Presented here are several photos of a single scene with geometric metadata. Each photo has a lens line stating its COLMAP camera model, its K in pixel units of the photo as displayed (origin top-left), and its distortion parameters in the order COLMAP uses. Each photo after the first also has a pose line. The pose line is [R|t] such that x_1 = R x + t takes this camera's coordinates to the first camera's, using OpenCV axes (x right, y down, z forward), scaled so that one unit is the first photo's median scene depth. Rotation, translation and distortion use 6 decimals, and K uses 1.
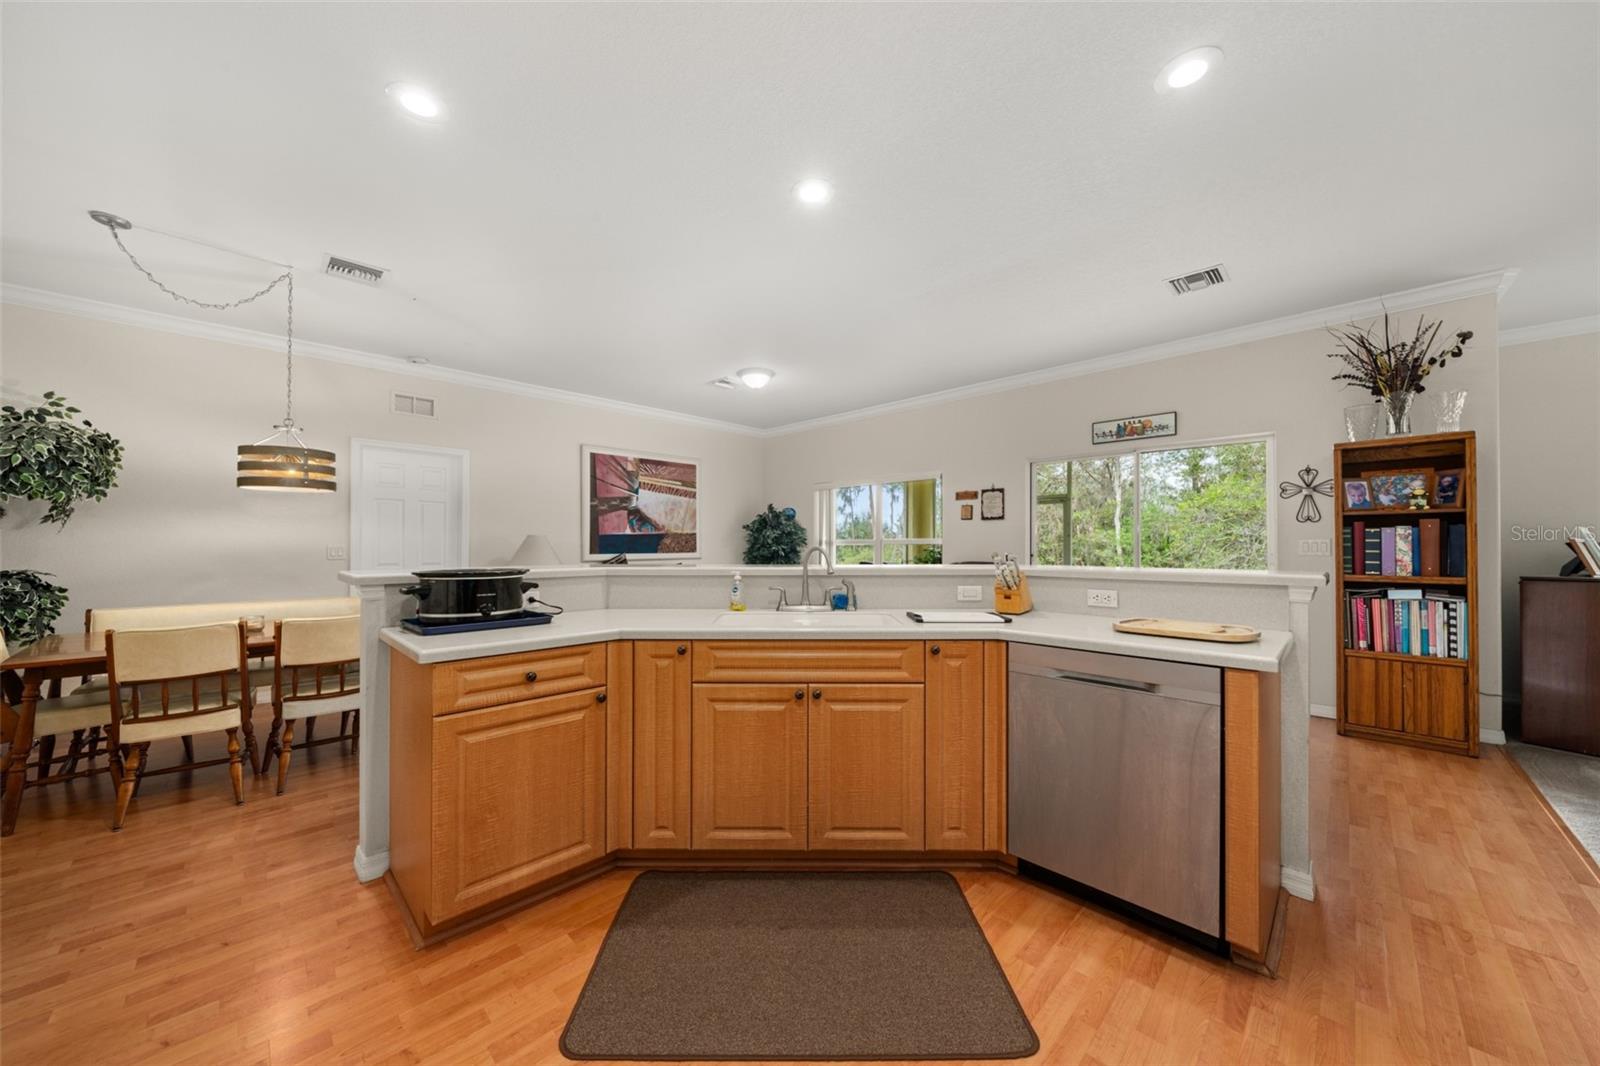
lens RADIAL K [[554.8, 0, 793.8], [0, 554.8, 546.1], [0, 0, 1]] dist [-0.005197, -0.000049]
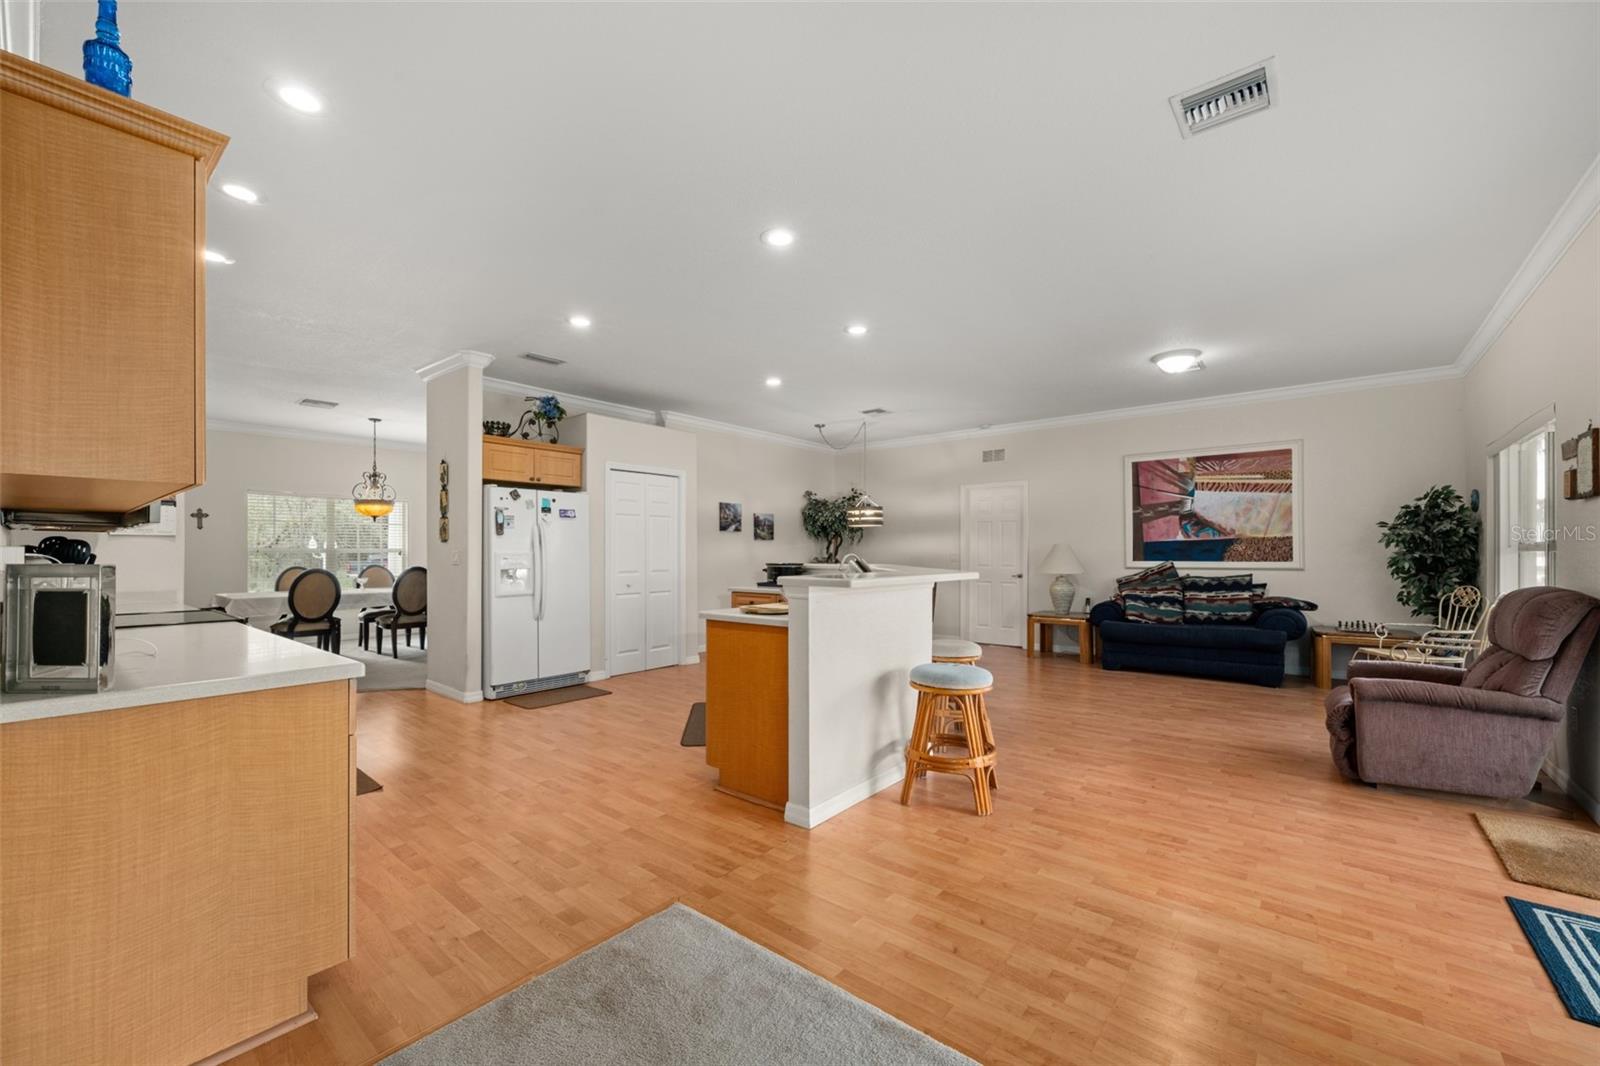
lens RADIAL K [[643.3, 0, 795.7], [0, 643.3, 539.1], [0, 0, 1]] dist [0.000448, -0.000098]
pose [[0.094063, -0.017867, -0.995406, 0.714250], [0.002513, 0.999840, -0.017709, -0.006150], [0.995563, -0.000835, 0.094093, 0.247043]]
